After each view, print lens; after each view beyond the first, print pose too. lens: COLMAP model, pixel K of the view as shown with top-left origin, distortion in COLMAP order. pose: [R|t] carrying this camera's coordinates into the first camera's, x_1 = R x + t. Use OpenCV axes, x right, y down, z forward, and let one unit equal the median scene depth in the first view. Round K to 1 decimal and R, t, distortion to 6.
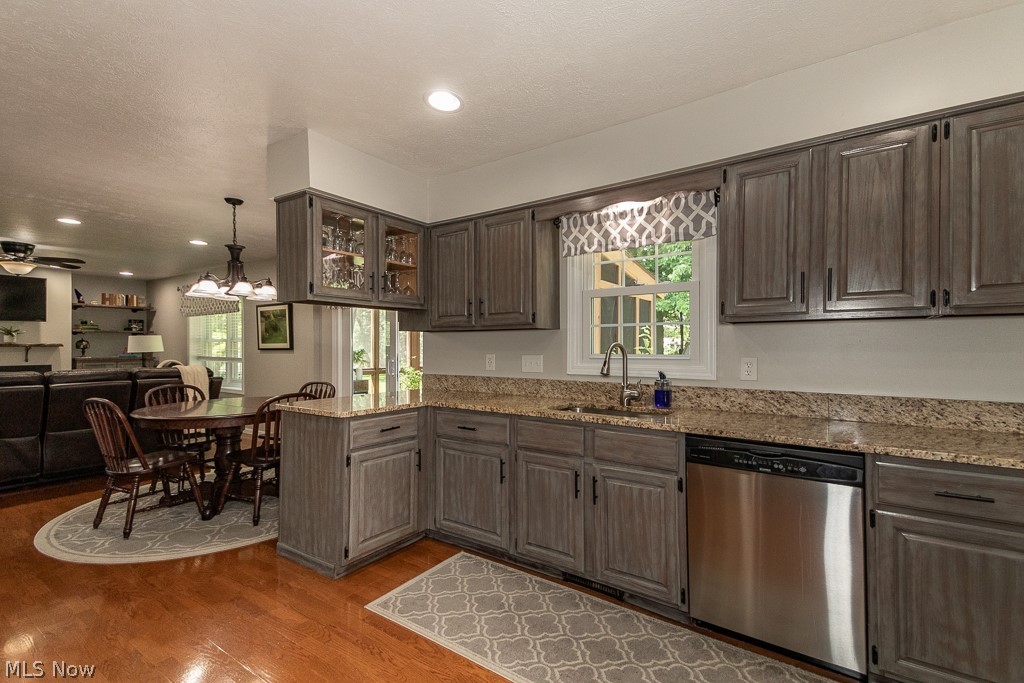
lens RADIAL K [[475.4, 0, 497.9], [0, 475.4, 343.9], [0, 0, 1]] dist [0.064998, -0.016934]
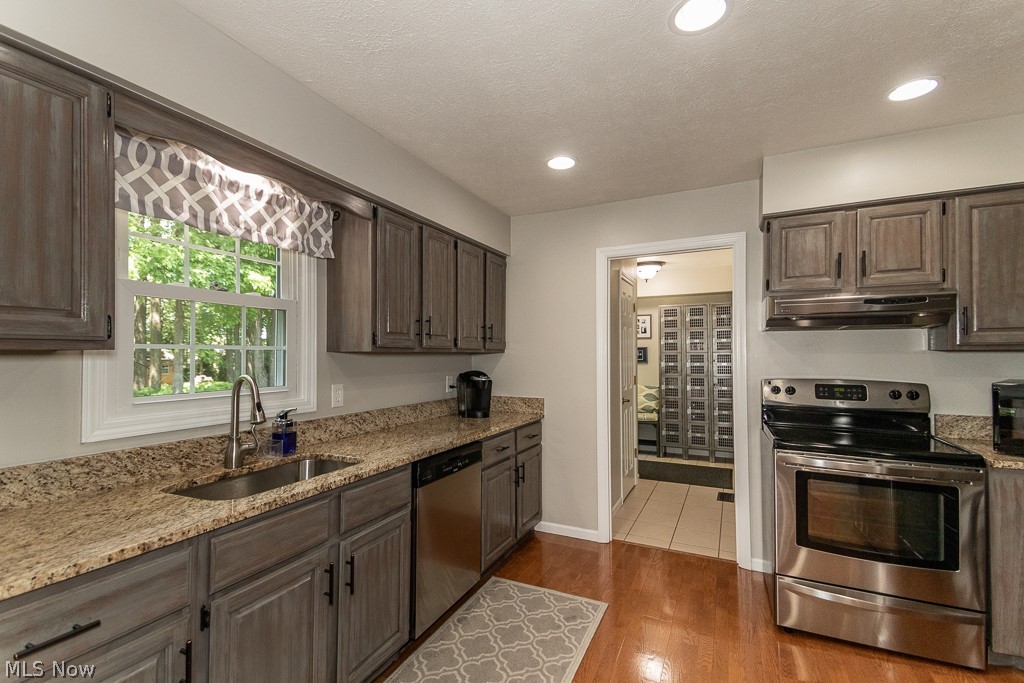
lens RADIAL K [[475.4, 0, 521.3], [0, 475.4, 347.0], [0, 0, 1]] dist [0.064998, -0.016934]
pose [[-0.212123, 0.018662, 0.977065, -0.473402], [-0.004659, 0.999787, -0.020108, -0.027957], [-0.977232, -0.008818, -0.211991, 0.711123]]
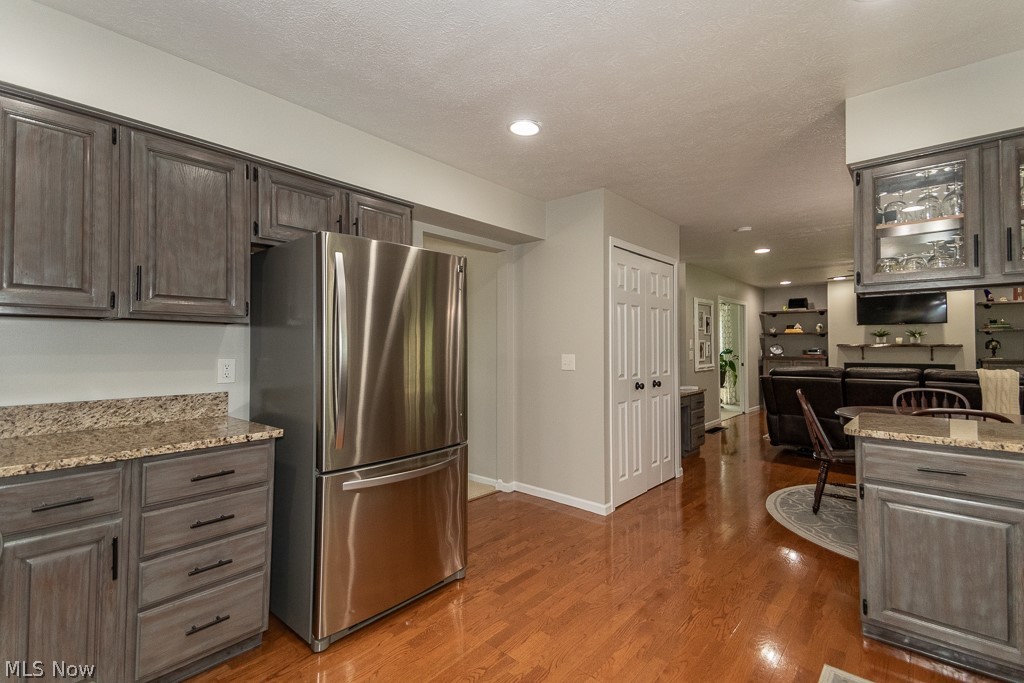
lens RADIAL K [[475.4, 0, 519.3], [0, 475.4, 335.0], [0, 0, 1]] dist [0.064998, -0.016934]
pose [[-0.069748, -0.024636, -0.997260, 0.478315], [0.007195, 0.999657, -0.025199, 0.001169], [0.997539, -0.008933, -0.069547, 0.430534]]
